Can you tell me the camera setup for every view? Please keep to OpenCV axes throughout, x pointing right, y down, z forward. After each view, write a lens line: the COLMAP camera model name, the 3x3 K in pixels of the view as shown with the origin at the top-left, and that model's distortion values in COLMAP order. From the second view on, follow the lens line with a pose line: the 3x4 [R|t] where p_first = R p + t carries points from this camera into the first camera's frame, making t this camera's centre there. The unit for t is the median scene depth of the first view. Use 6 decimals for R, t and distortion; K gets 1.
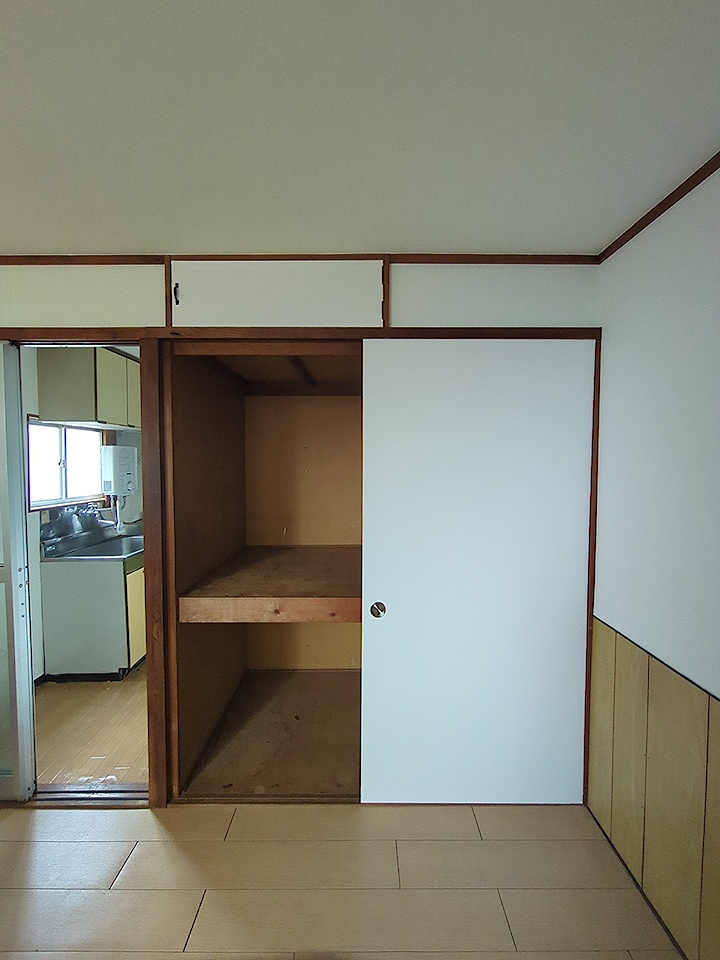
lens RADIAL K [[375.0, 0, 363.4], [0, 375.0, 476.8], [0, 0, 1]] dist [-0.006657, -0.000496]
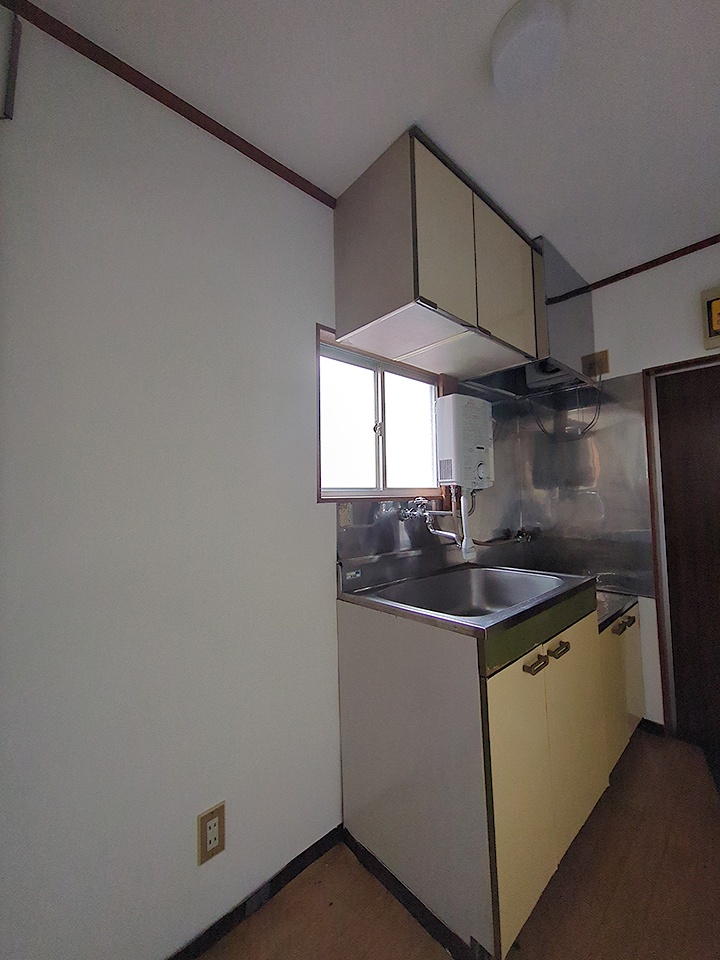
lens RADIAL K [[375.0, 0, 363.4], [0, 375.0, 476.8], [0, 0, 1]] dist [-0.006657, -0.000496]
pose [[0.667555, -0.056712, -0.742398, -0.361343], [-0.003412, 0.996852, -0.079217, 0.080479], [0.744553, 0.055415, 0.665259, 0.549966]]
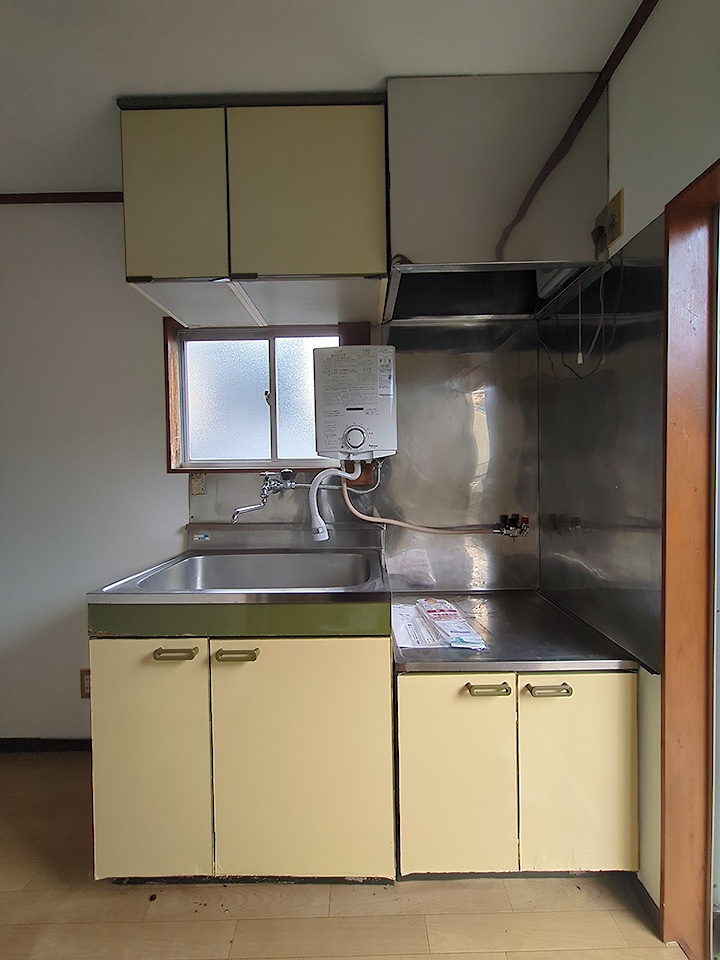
lens RADIAL K [[375.0, 0, 363.4], [0, 375.0, 476.8], [0, 0, 1]] dist [-0.006657, -0.000496]
pose [[-0.002927, 0.020907, -0.999777, -0.204779], [-0.019232, 0.999595, 0.020960, 0.065026], [0.999811, 0.019289, -0.002524, 1.063339]]
